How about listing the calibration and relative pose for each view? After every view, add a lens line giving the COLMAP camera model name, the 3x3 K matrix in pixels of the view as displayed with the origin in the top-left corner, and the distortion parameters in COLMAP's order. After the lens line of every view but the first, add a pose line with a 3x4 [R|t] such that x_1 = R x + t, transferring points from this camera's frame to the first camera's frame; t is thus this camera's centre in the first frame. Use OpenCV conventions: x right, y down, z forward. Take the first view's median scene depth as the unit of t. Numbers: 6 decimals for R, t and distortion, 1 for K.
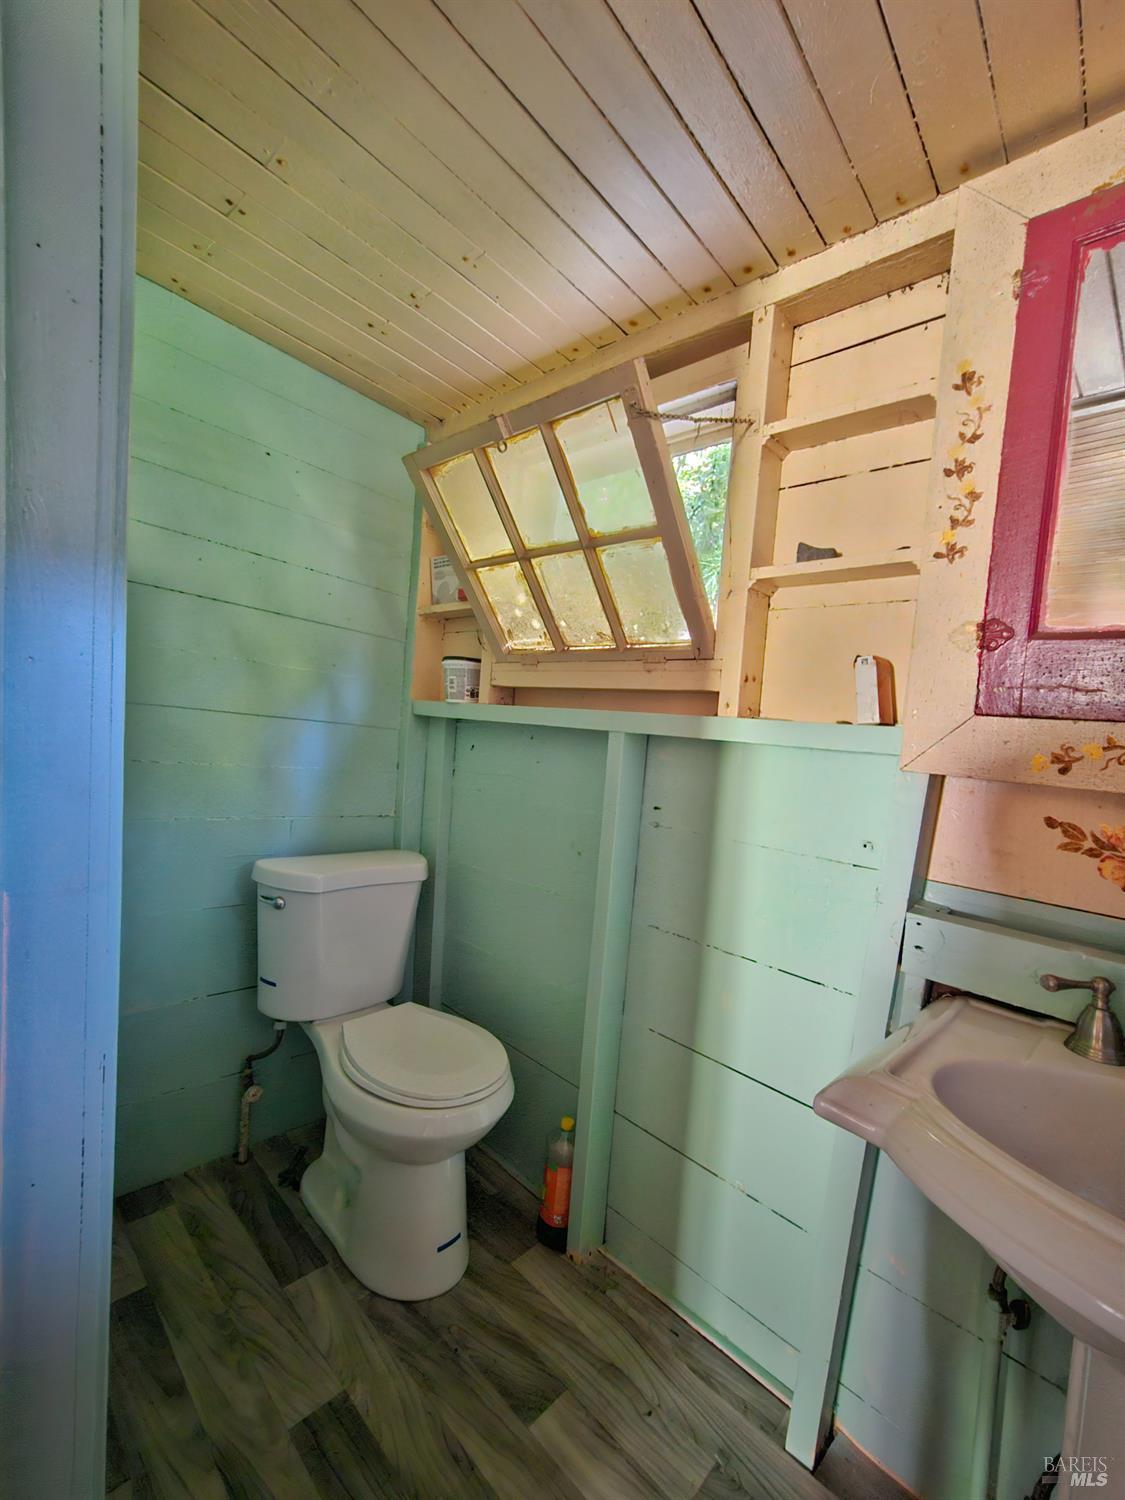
lens RADIAL K [[611.7, 0, 561.7], [0, 611.7, 746.8], [0, 0, 1]] dist [-0.000863, -0.001149]
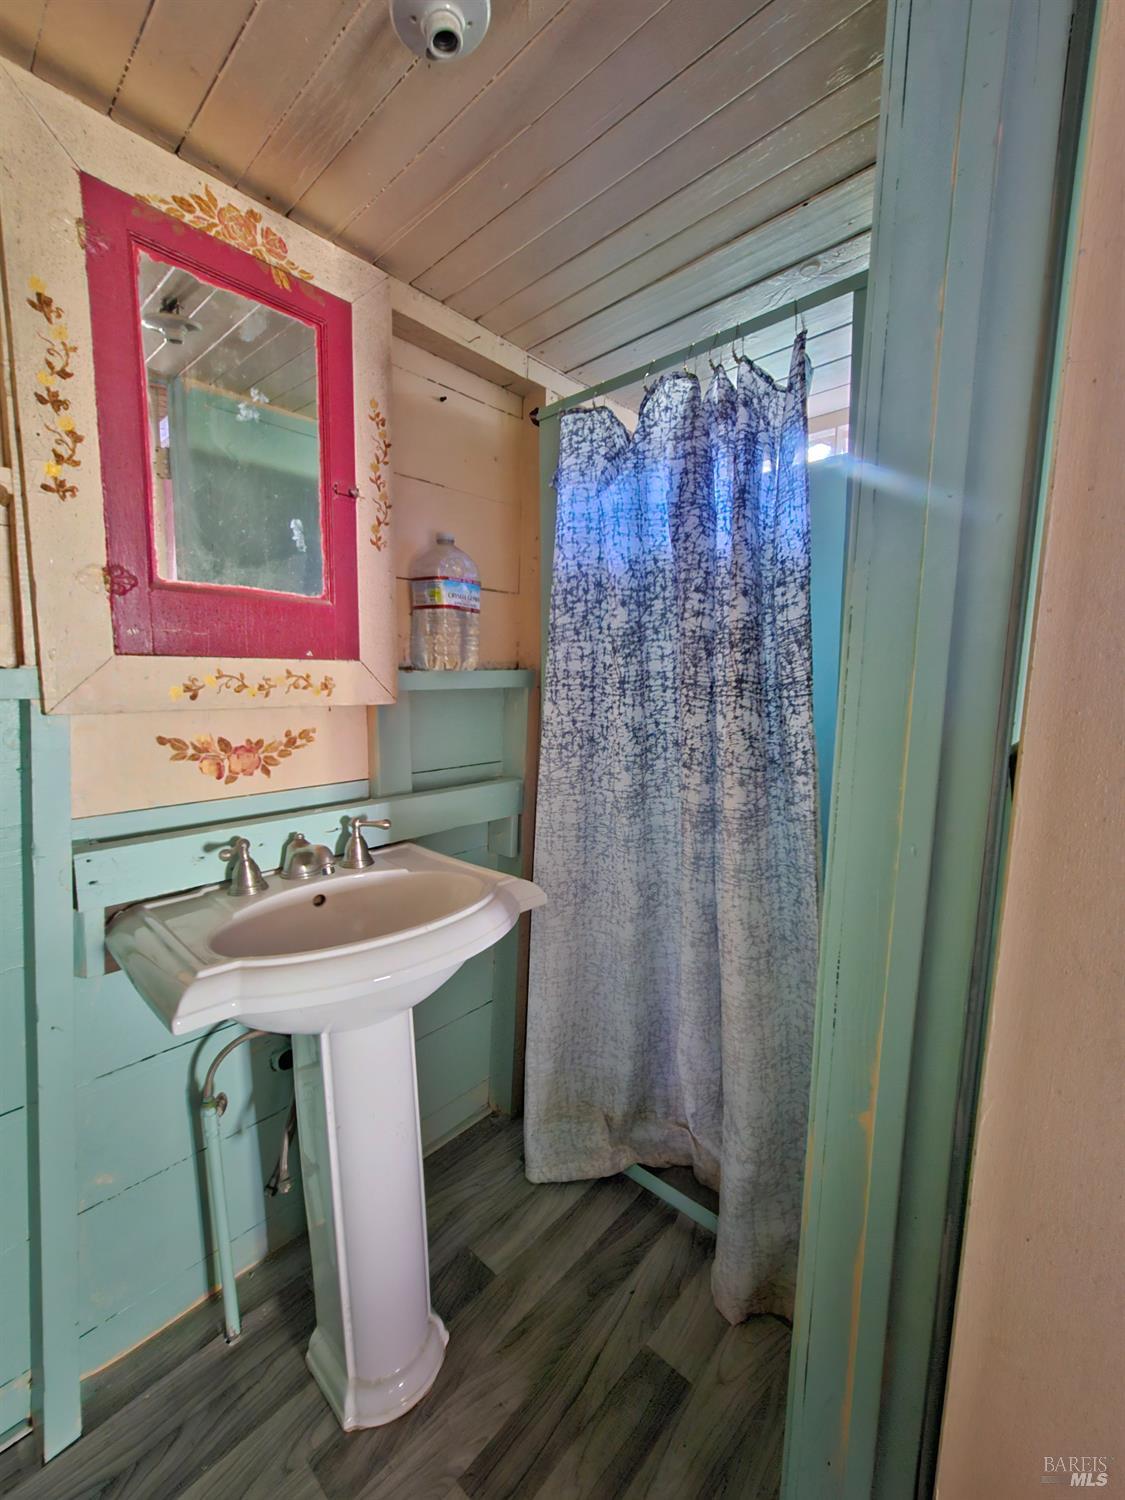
lens RADIAL K [[611.7, 0, 559.2], [0, 611.7, 754.2], [0, 0, 1]] dist [-0.000863, -0.001149]
pose [[0.001775, -0.200049, 0.979784, -0.416554], [0.049918, 0.978582, 0.199713, -0.056202], [-0.998752, 0.048554, 0.011723, 0.209378]]
